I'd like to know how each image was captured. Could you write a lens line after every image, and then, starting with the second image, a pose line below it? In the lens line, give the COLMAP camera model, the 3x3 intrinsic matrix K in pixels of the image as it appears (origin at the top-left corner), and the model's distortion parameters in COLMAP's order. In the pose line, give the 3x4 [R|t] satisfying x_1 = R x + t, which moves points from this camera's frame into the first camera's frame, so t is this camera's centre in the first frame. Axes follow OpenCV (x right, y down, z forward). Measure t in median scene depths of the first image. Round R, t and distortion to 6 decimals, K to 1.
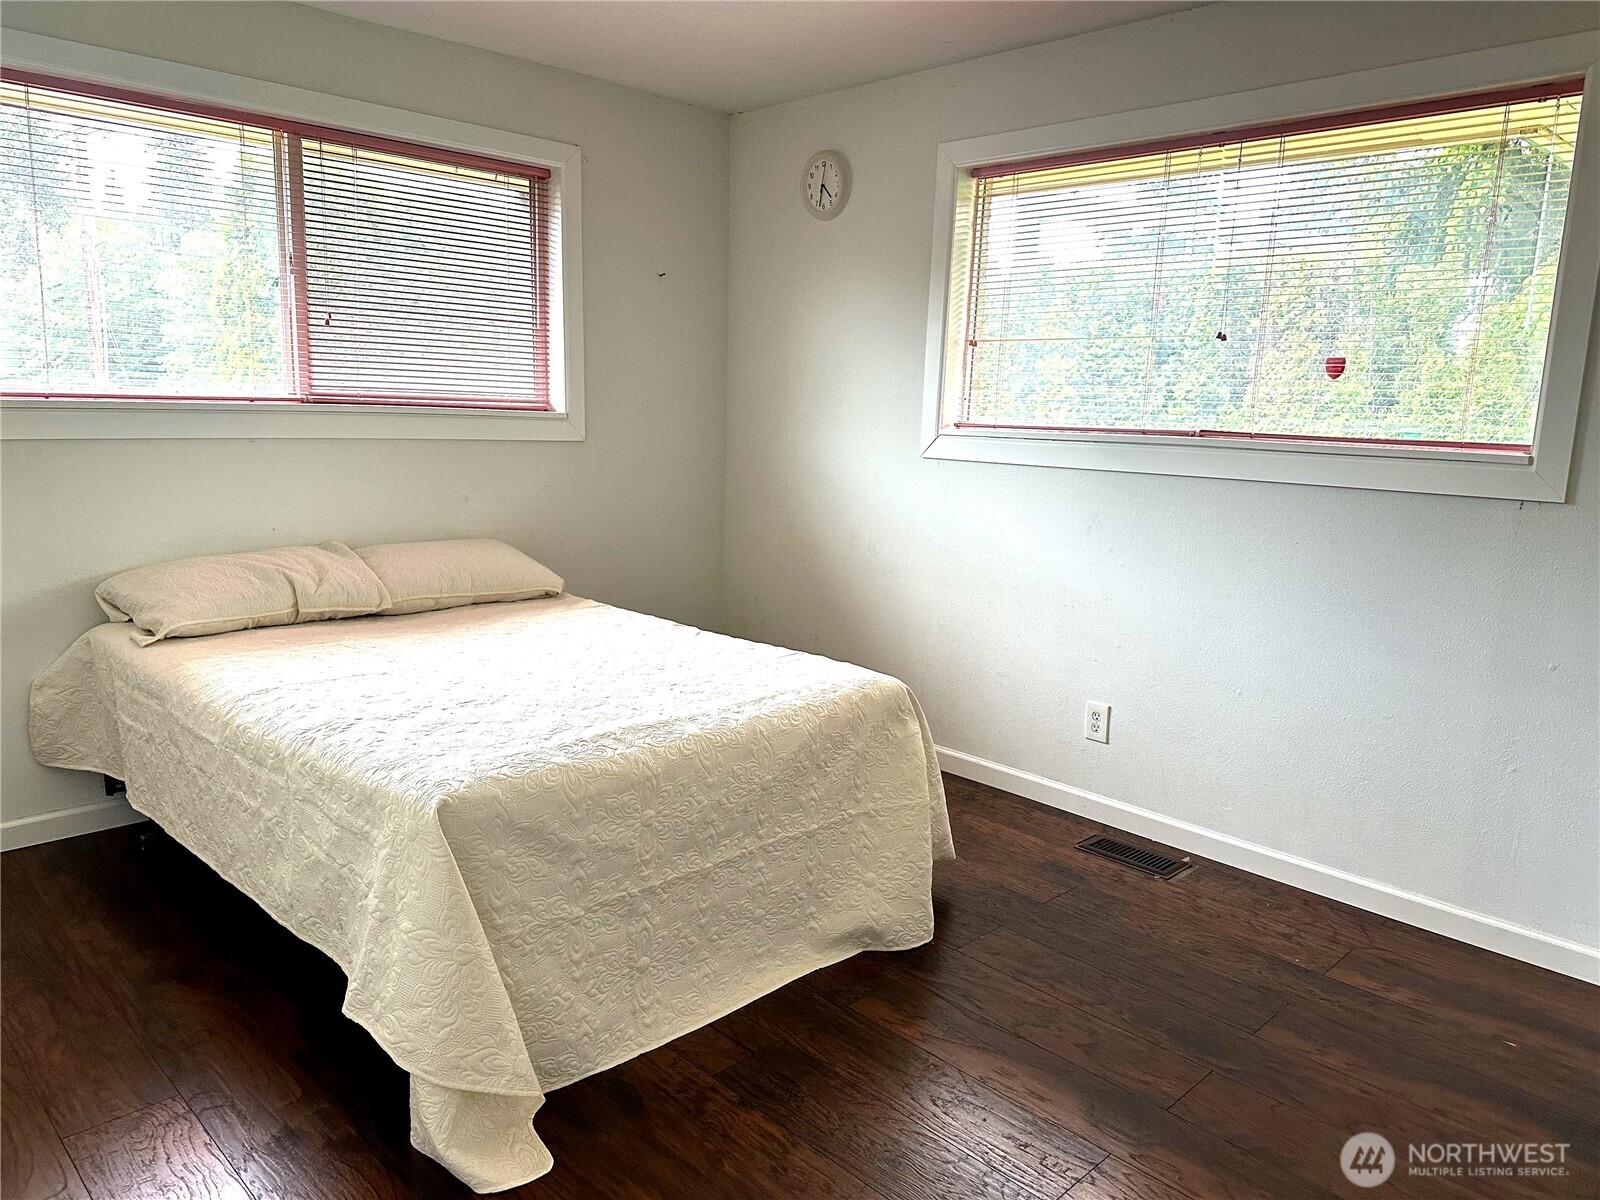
lens RADIAL K [[1104.8, 0, 809.5], [0, 1104.8, 598.3], [0, 0, 1]] dist [0.101661, -0.130131]
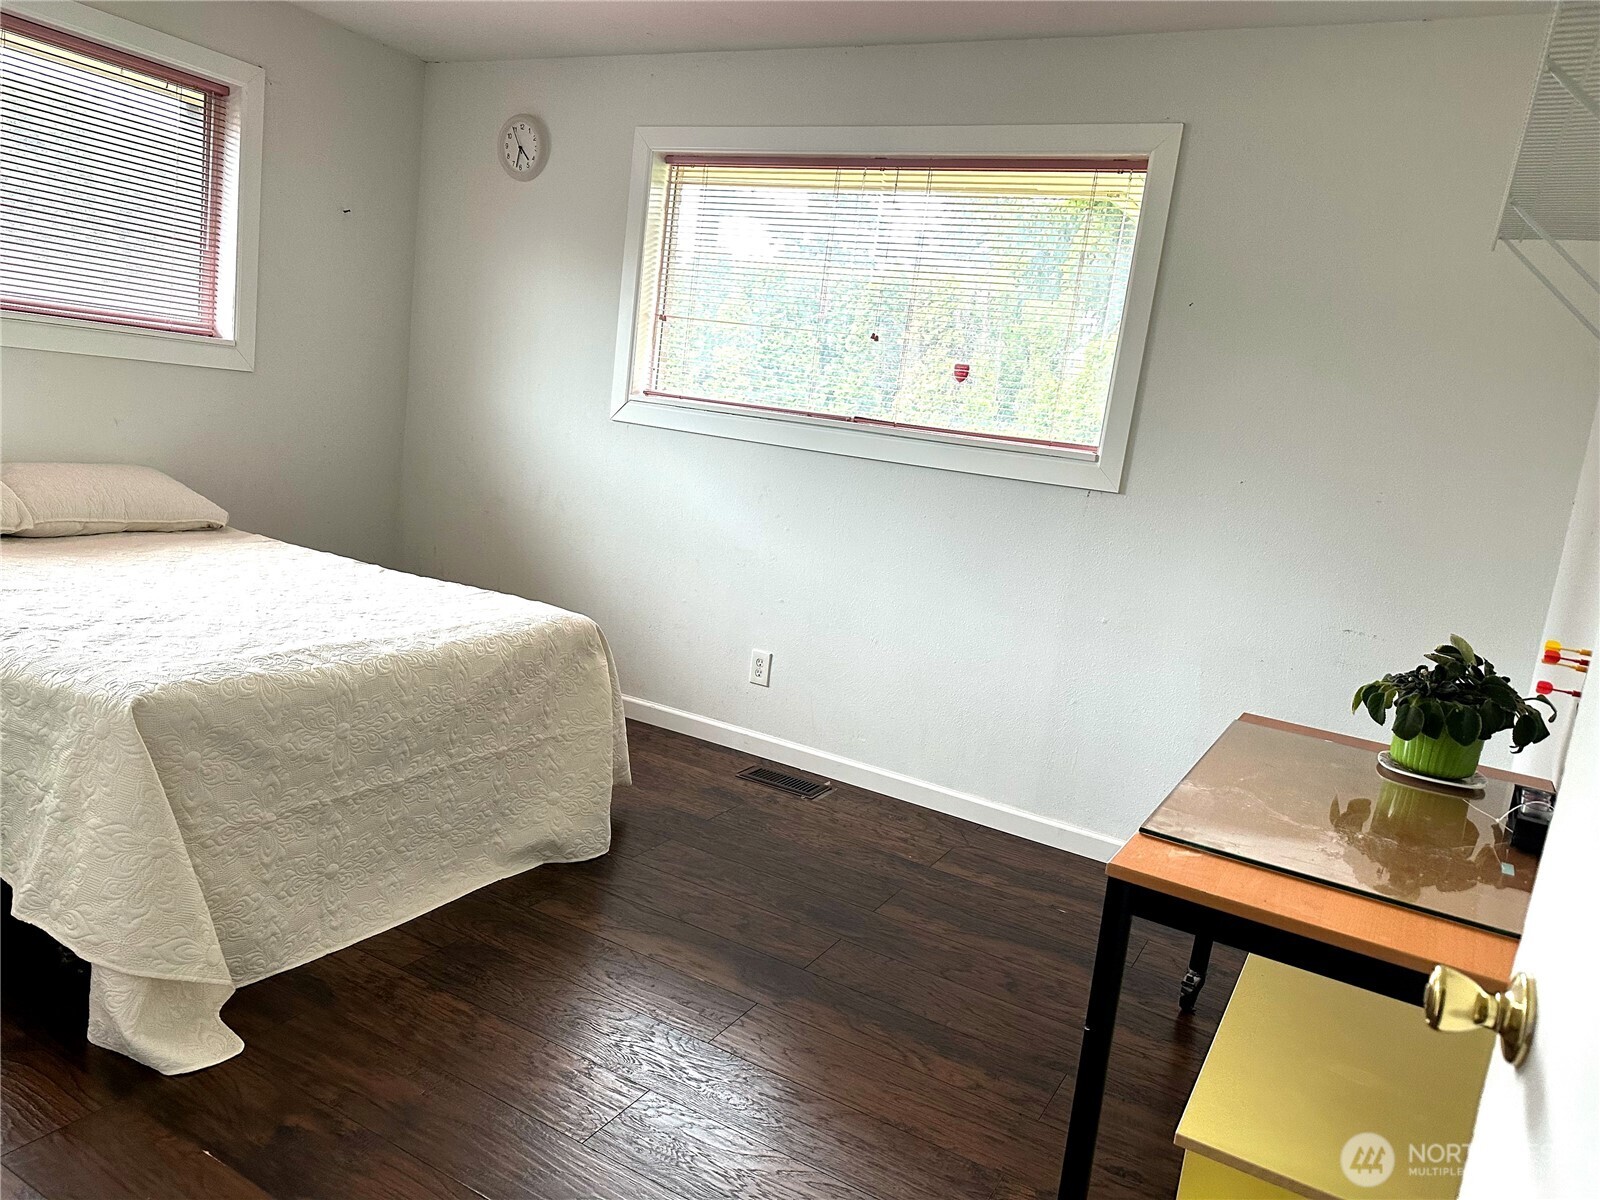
lens RADIAL K [[1104.8, 0, 809.5], [0, 1104.8, 598.3], [0, 0, 1]] dist [0.101661, -0.130131]
pose [[0.954910, 0.036325, 0.294664, -0.035040], [-0.040626, 0.999138, 0.008485, 0.039092], [-0.294102, -0.020074, 0.955563, -0.111061]]
